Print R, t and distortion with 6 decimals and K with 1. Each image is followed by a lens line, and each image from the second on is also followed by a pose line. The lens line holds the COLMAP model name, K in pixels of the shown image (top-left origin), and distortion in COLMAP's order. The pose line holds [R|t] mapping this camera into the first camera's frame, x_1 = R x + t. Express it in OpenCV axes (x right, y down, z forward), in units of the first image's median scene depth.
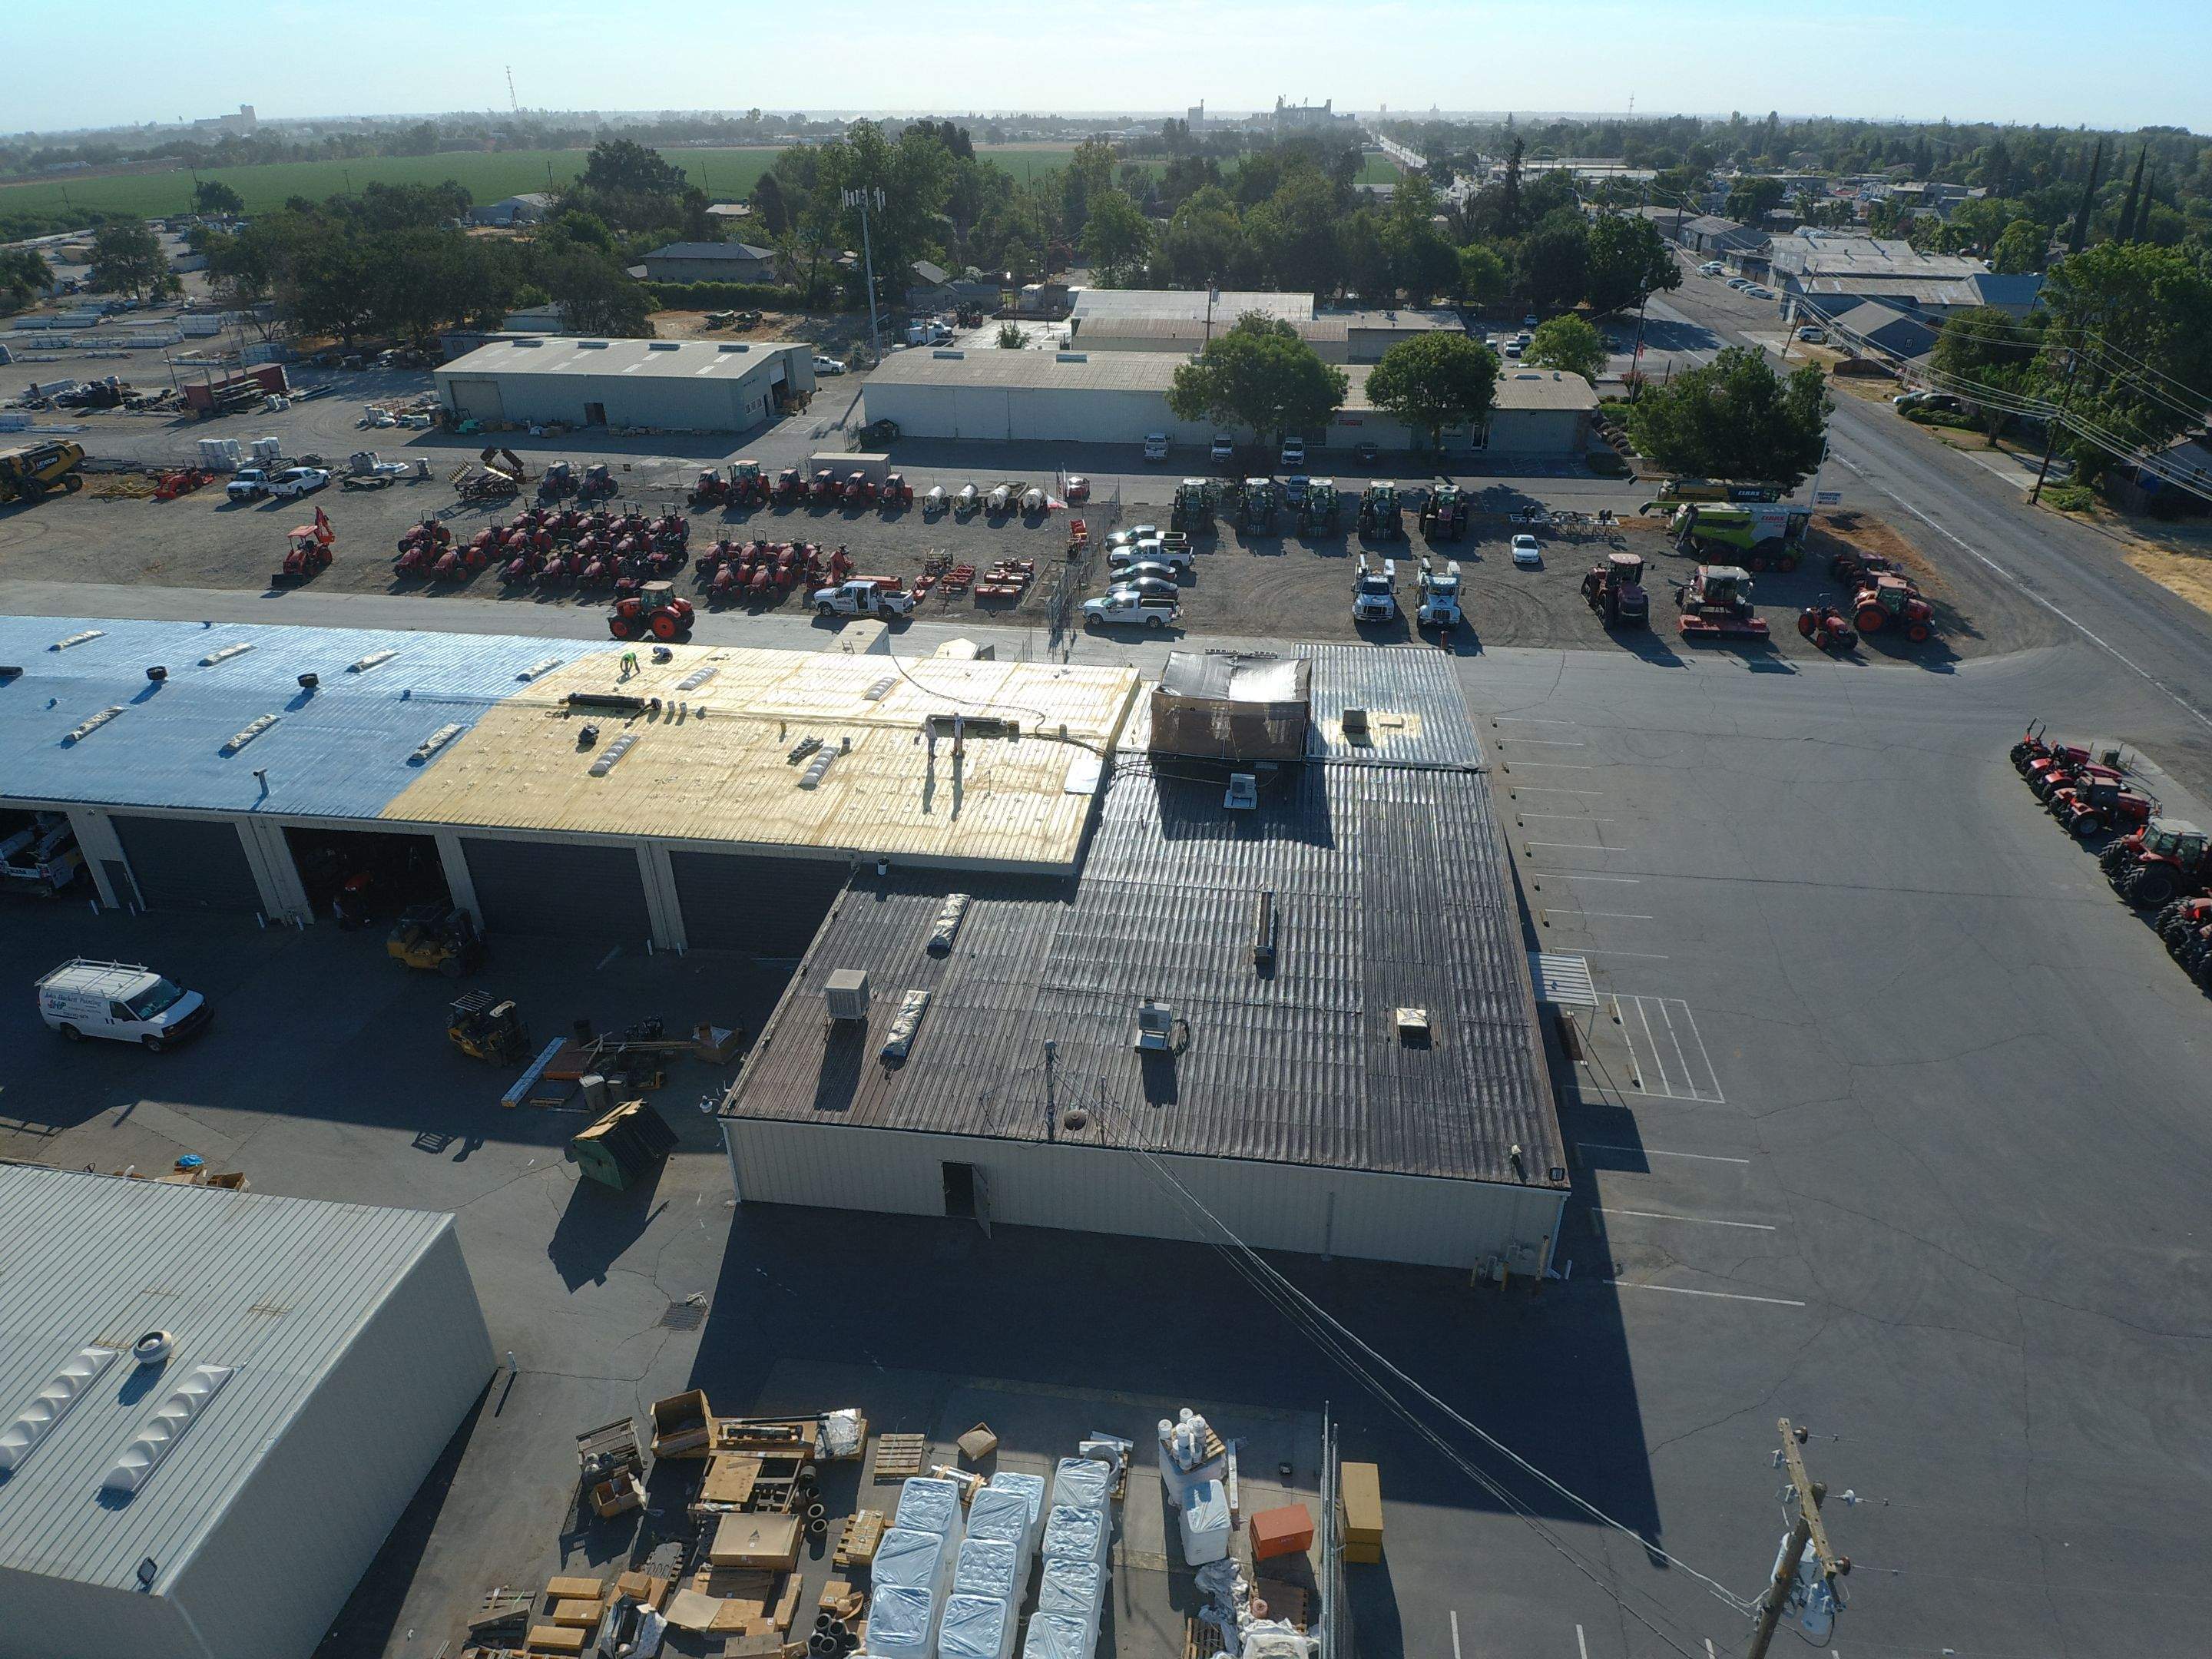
lens RADIAL K [[1320.9, 0, 1149.1], [0, 1320.9, 833.5], [0, 0, 1]] dist [0.084465, -0.115783]
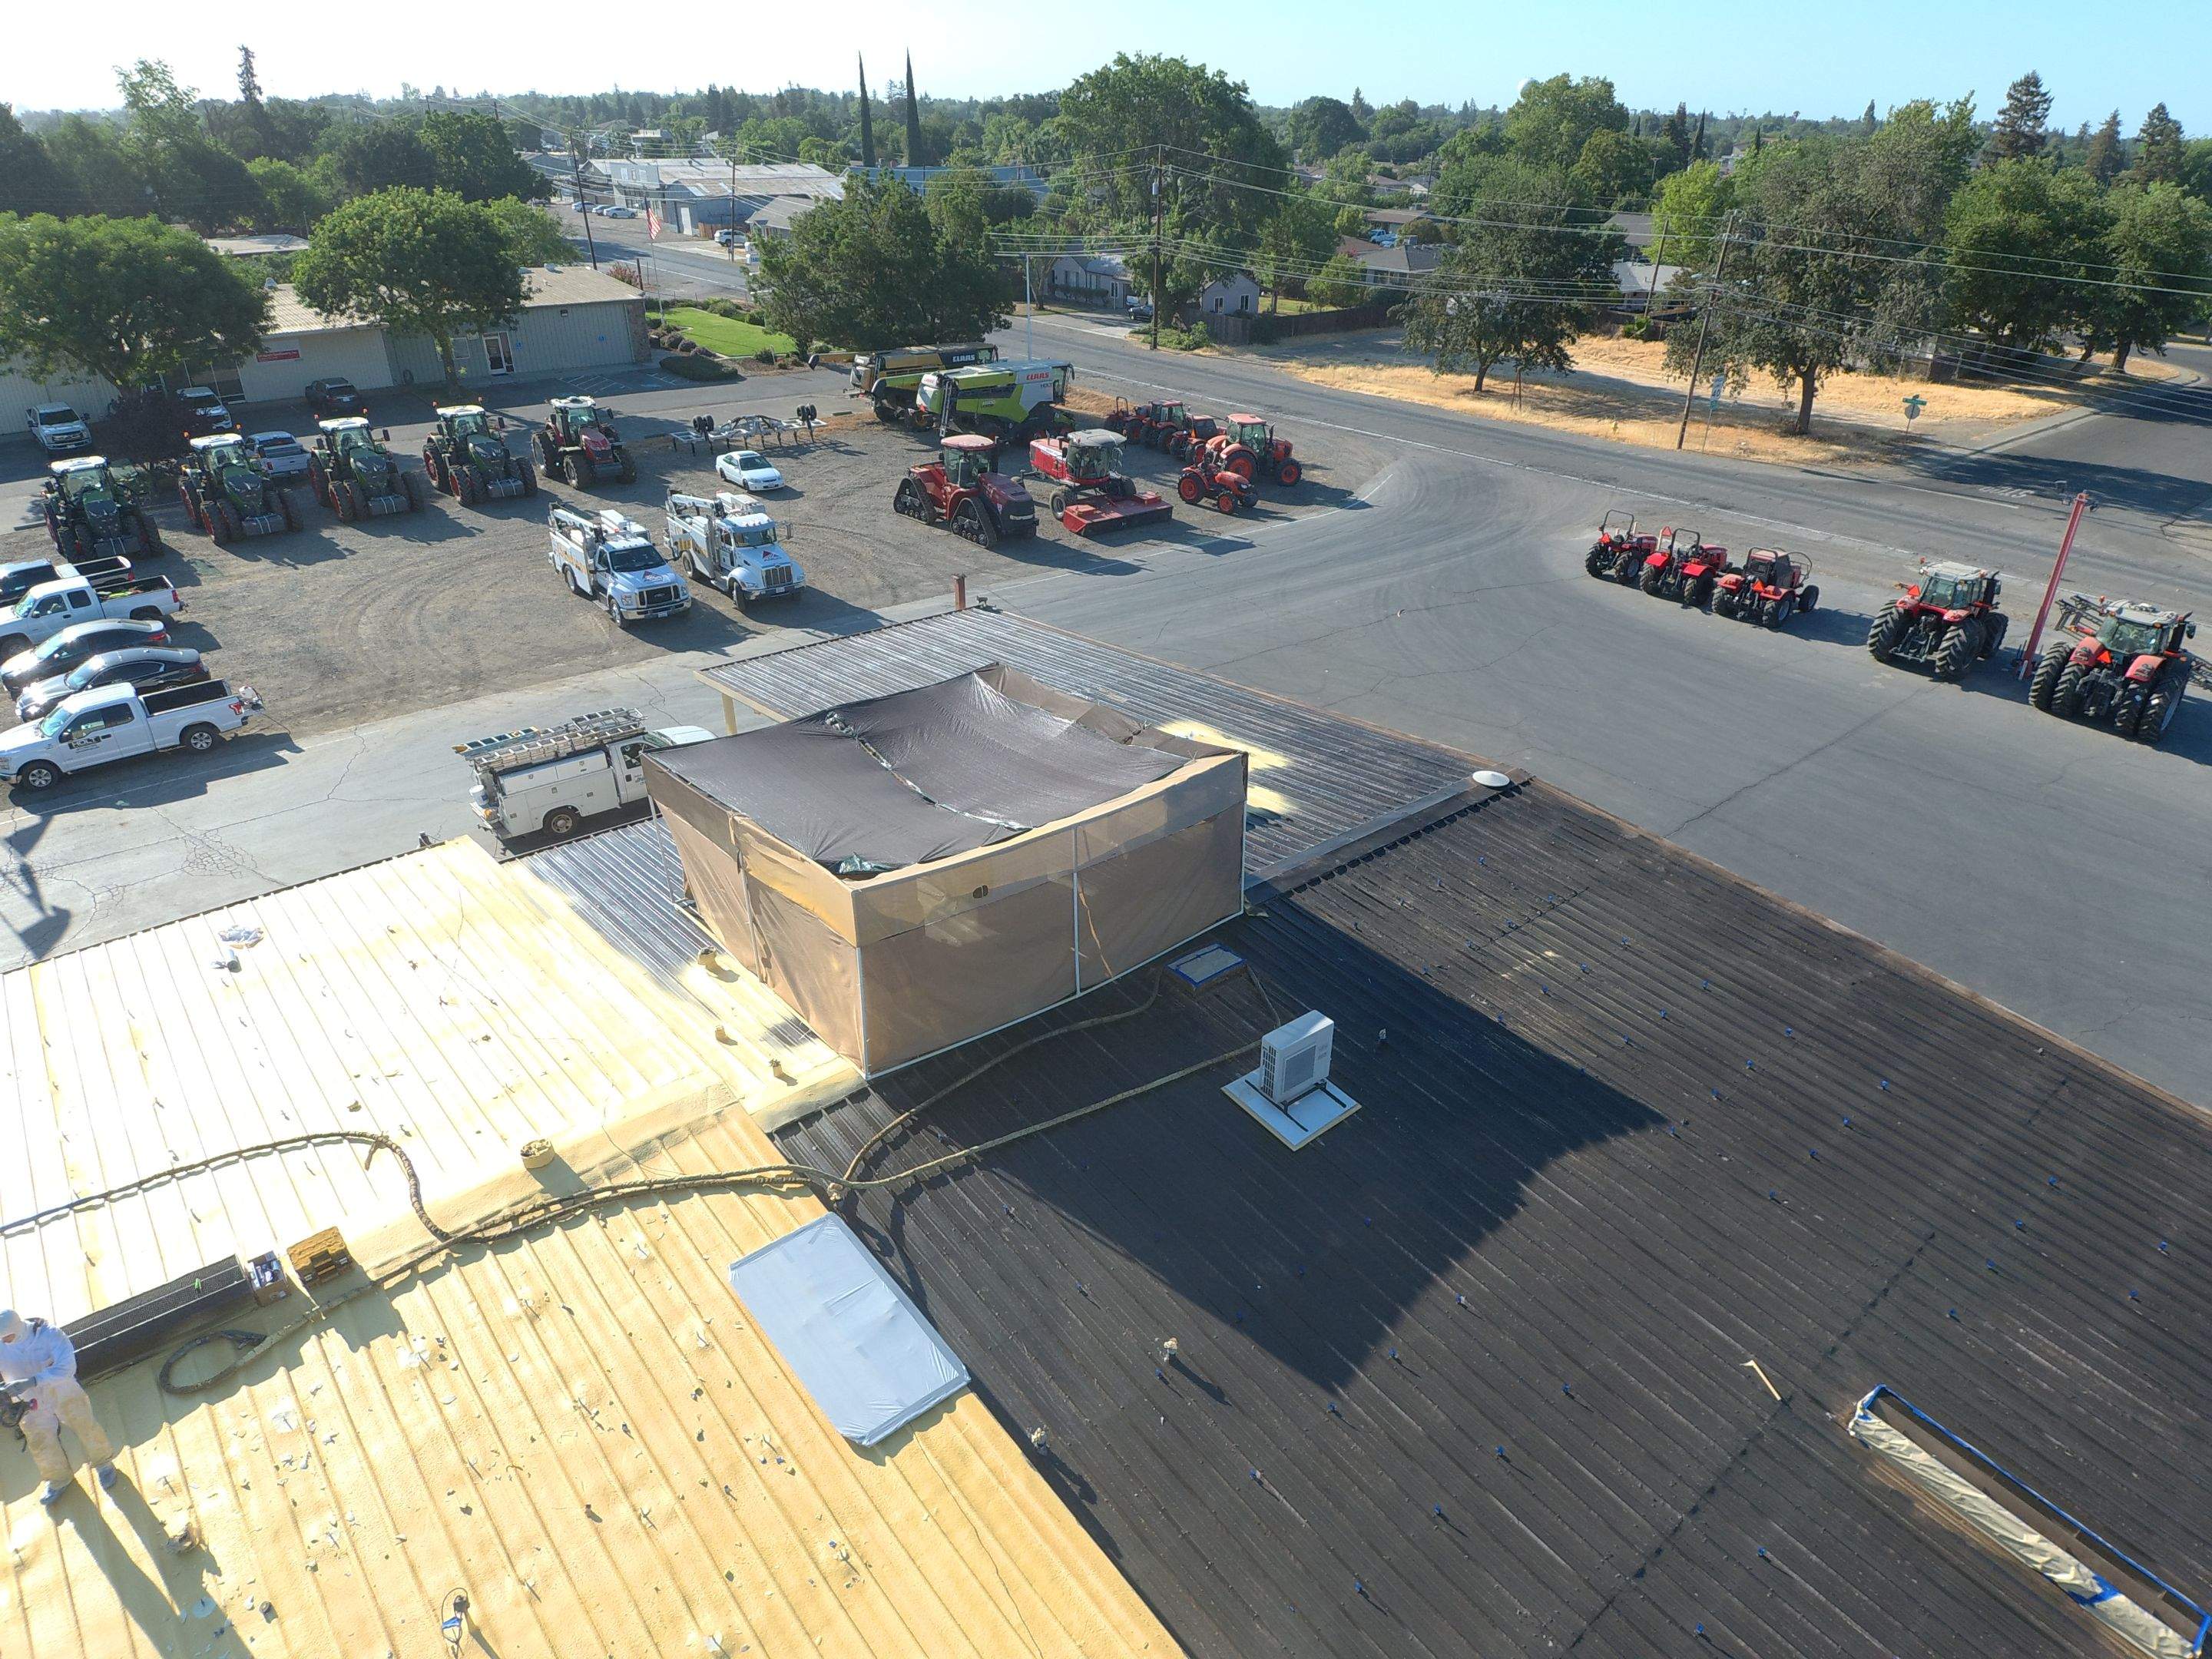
lens RADIAL K [[1320.9, 0, 1149.1], [0, 1320.9, 833.5], [0, 0, 1]] dist [0.084465, -0.115783]
pose [[0.669681, -0.344727, 0.657792, -0.068779], [0.339486, 0.929877, 0.141695, -0.069135], [-0.660512, 0.128421, 0.739751, 0.378071]]
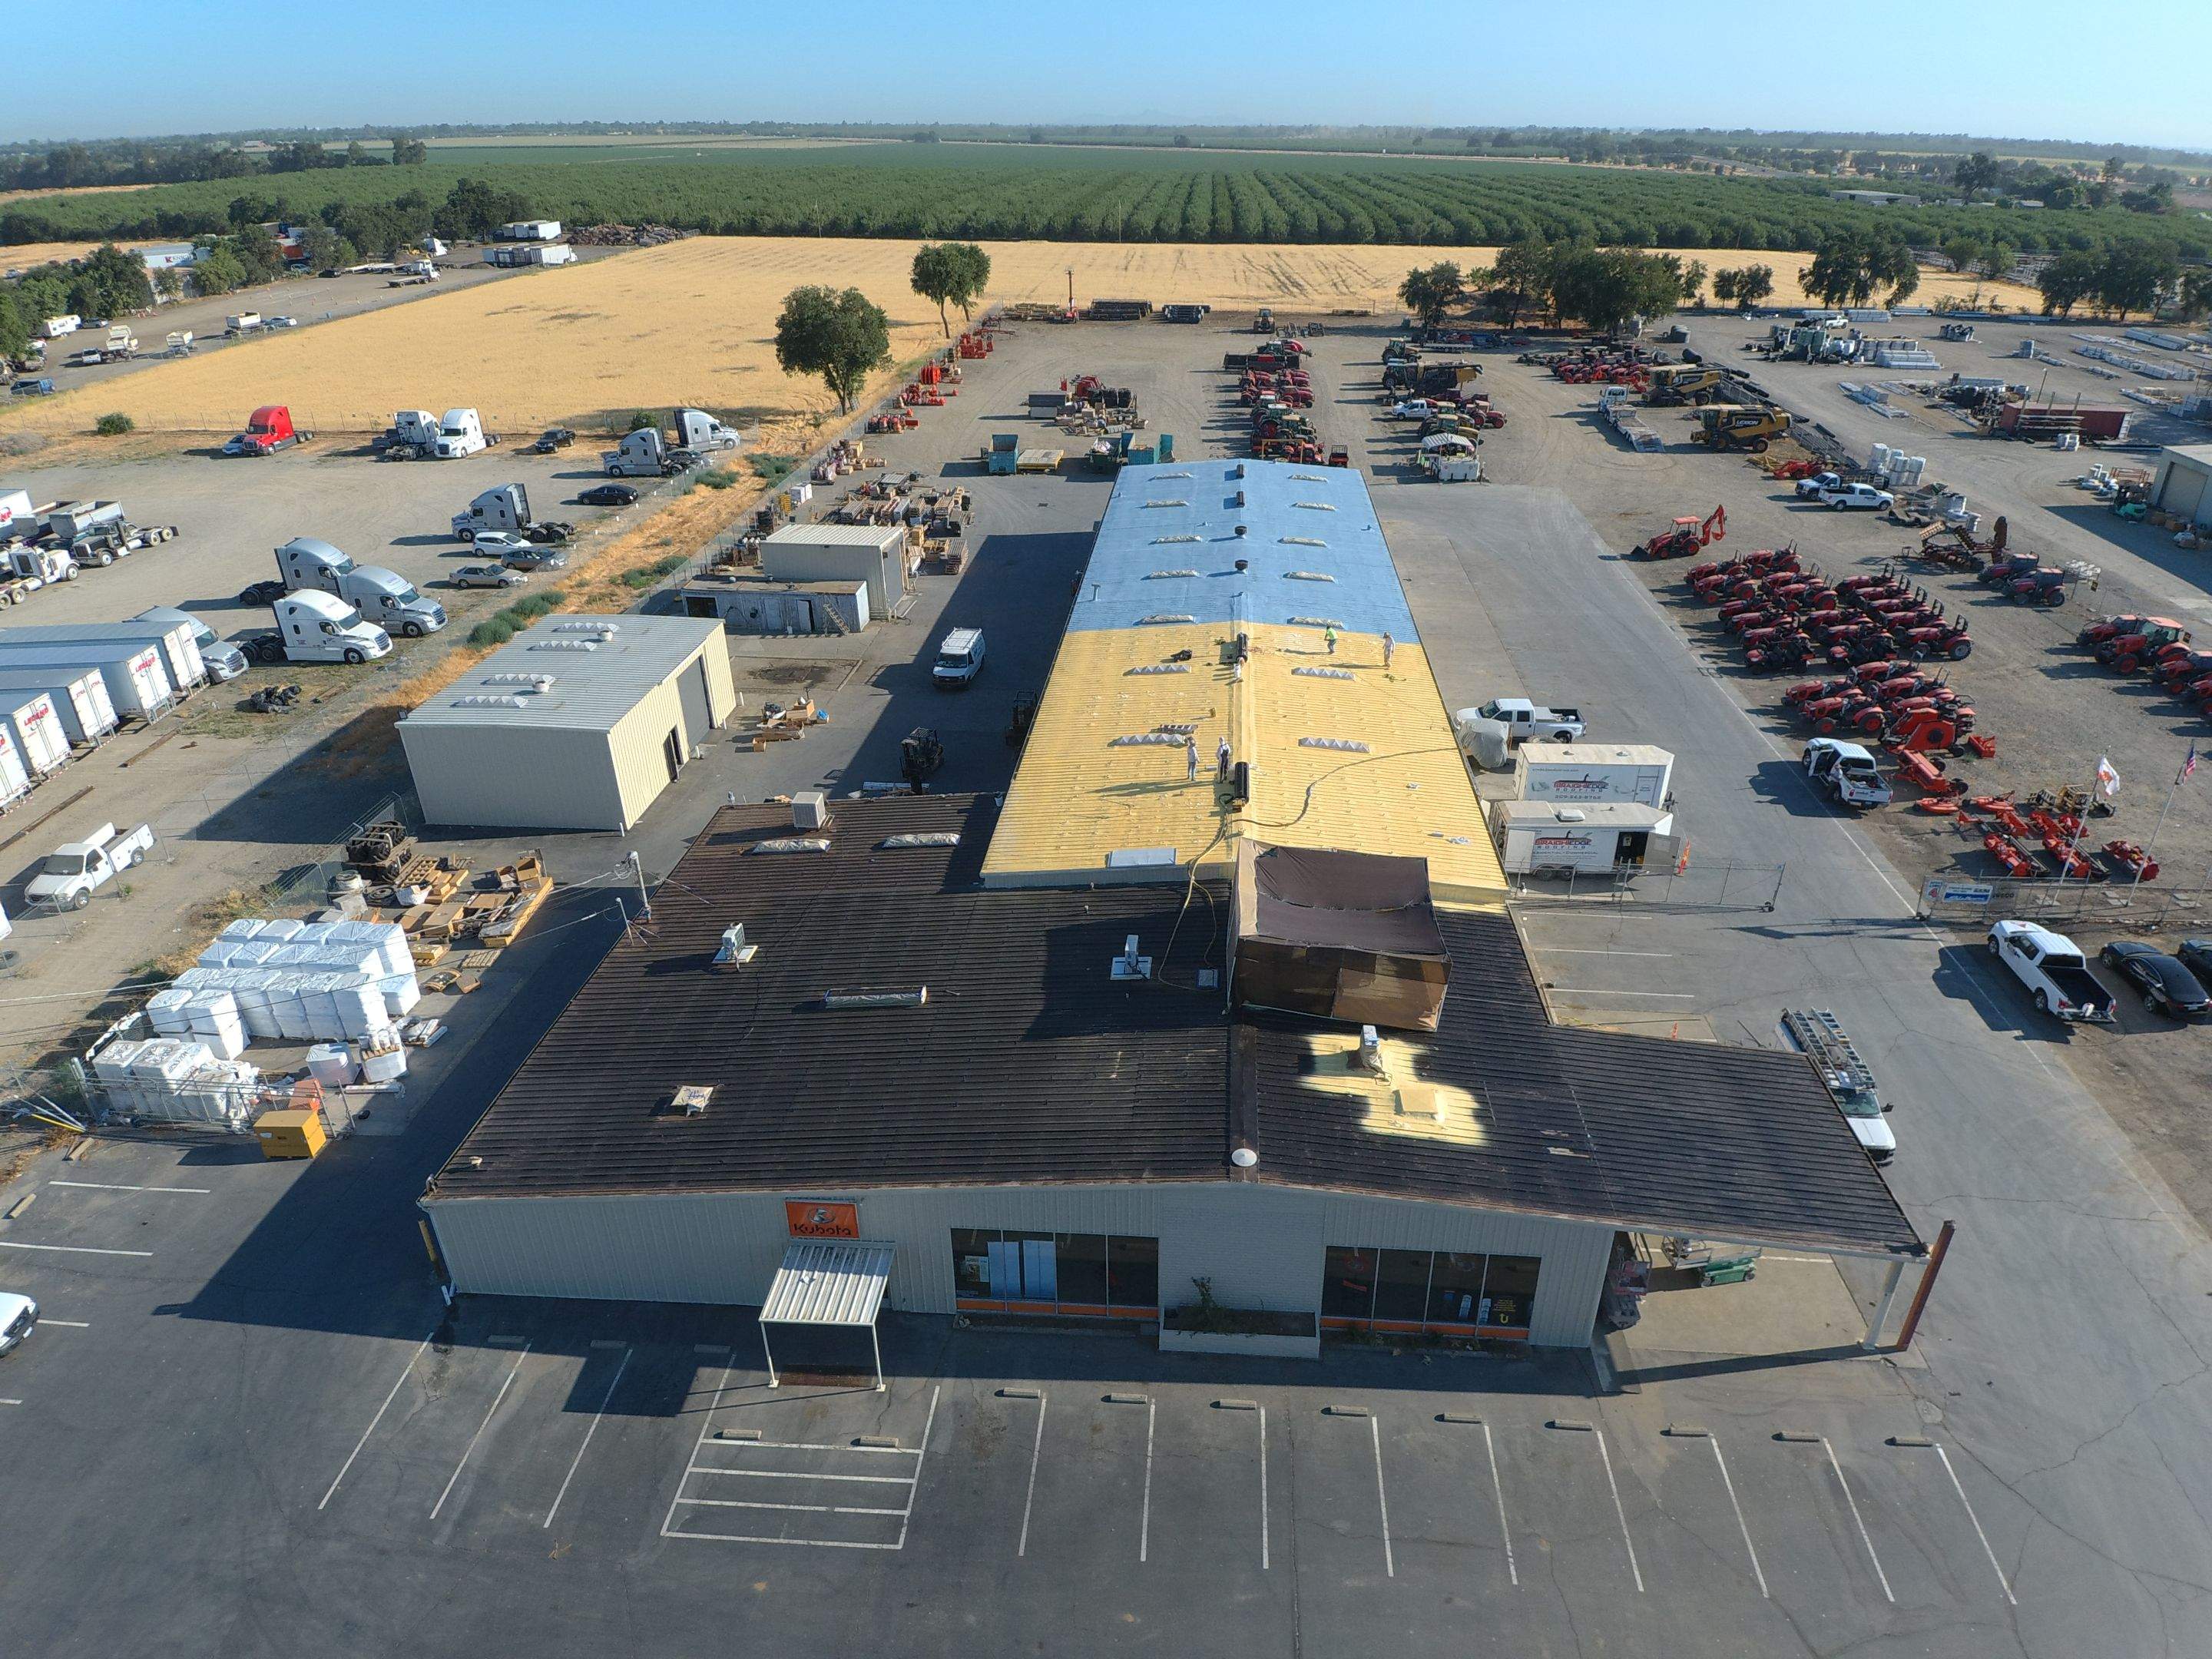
lens RADIAL K [[1320.9, 0, 1149.1], [0, 1320.9, 833.5], [0, 0, 1]] dist [0.084465, -0.115783]
pose [[0.066358, 0.468773, -0.880823, 0.370204], [-0.480244, 0.788798, 0.383618, -0.202808], [0.874621, 0.397554, 0.277468, 0.360783]]
